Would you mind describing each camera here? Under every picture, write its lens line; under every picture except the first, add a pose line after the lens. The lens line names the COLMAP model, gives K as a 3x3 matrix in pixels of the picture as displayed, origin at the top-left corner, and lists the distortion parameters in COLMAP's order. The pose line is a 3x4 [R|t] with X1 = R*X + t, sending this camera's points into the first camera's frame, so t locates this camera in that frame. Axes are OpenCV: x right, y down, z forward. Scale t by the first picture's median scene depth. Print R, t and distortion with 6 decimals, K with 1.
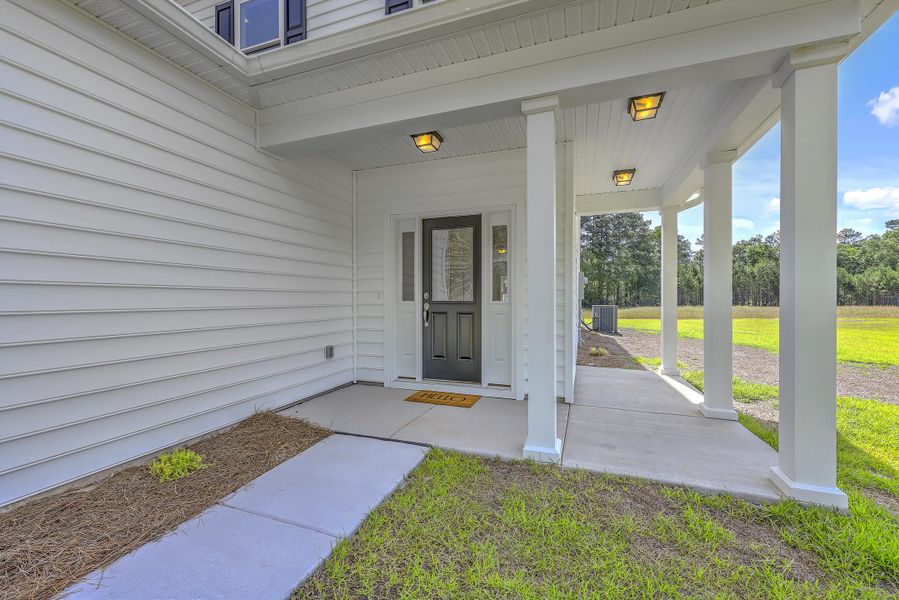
lens RADIAL K [[368.2, 0, 449.6], [0, 368.2, 300.4], [0, 0, 1]] dist [0.002856, 0.000478]
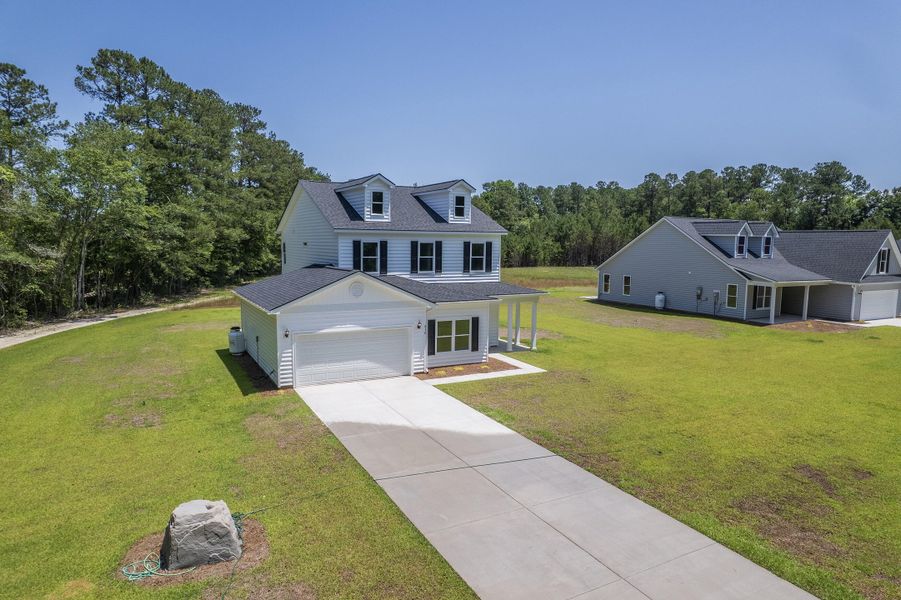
lens RADIAL K [[565.0, 0, 441.2], [0, 565.0, 314.0], [0, 0, 1]] dist [-0.070426, 0.051328]
pose [[0.689951, -0.085012, 0.718847, -4.989655], [-0.004943, 0.992503, 0.122119, -0.957085], [-0.723839, -0.087809, 0.684358, -3.217726]]
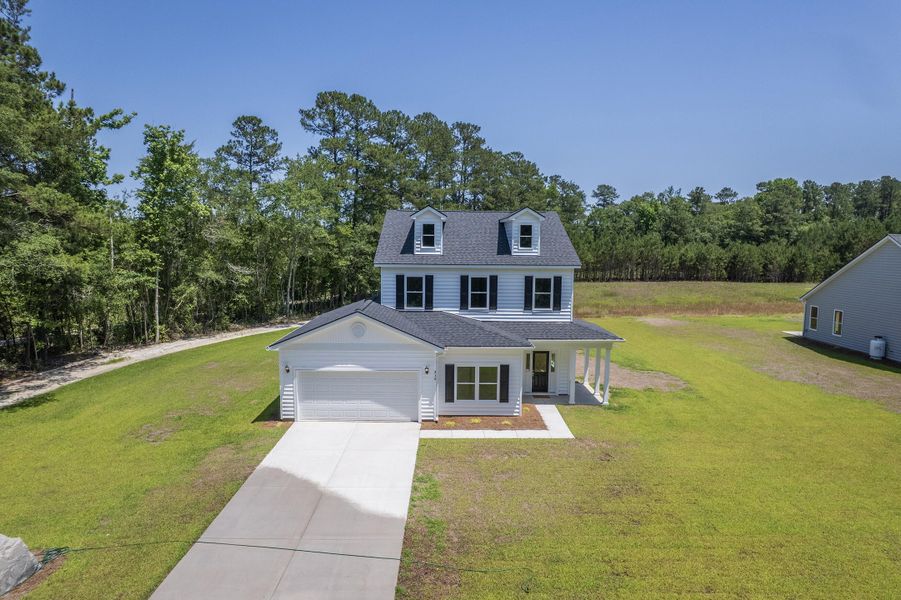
lens RADIAL K [[565.0, 0, 446.5], [0, 565.0, 308.1], [0, 0, 1]] dist [-0.070426, 0.051328]
pose [[0.942186, -0.031098, 0.333643, -2.836337], [-0.005550, 0.994099, 0.108331, -1.282063], [-0.335043, -0.103920, 0.936454, -4.085070]]
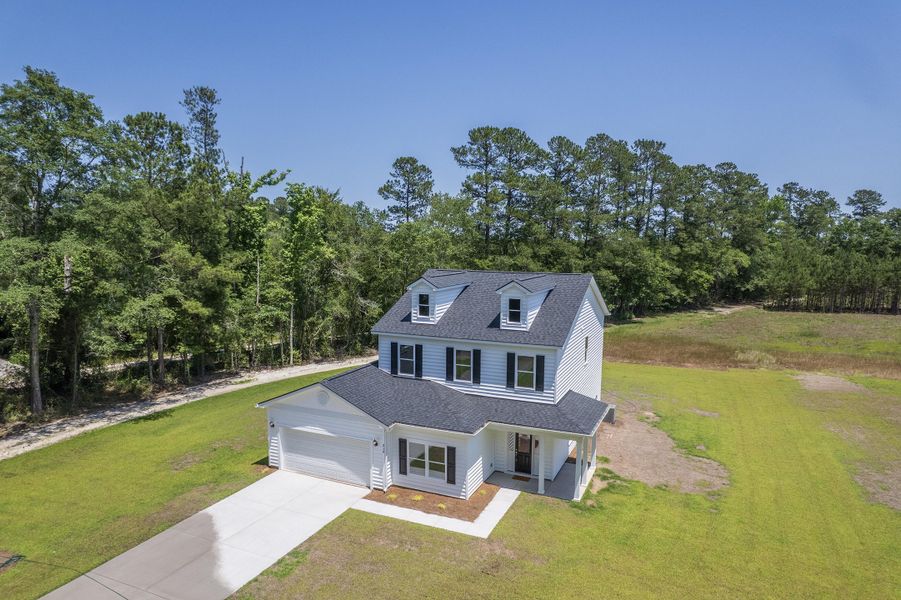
lens RADIAL K [[565.0, 0, 450.2], [0, 565.0, 301.1], [0, 0, 1]] dist [-0.070426, 0.051328]
pose [[0.997010, 0.016583, -0.075477, -0.328257], [-0.009635, 0.995758, 0.091503, -1.991109], [0.076674, -0.090502, 0.992940, -4.464549]]
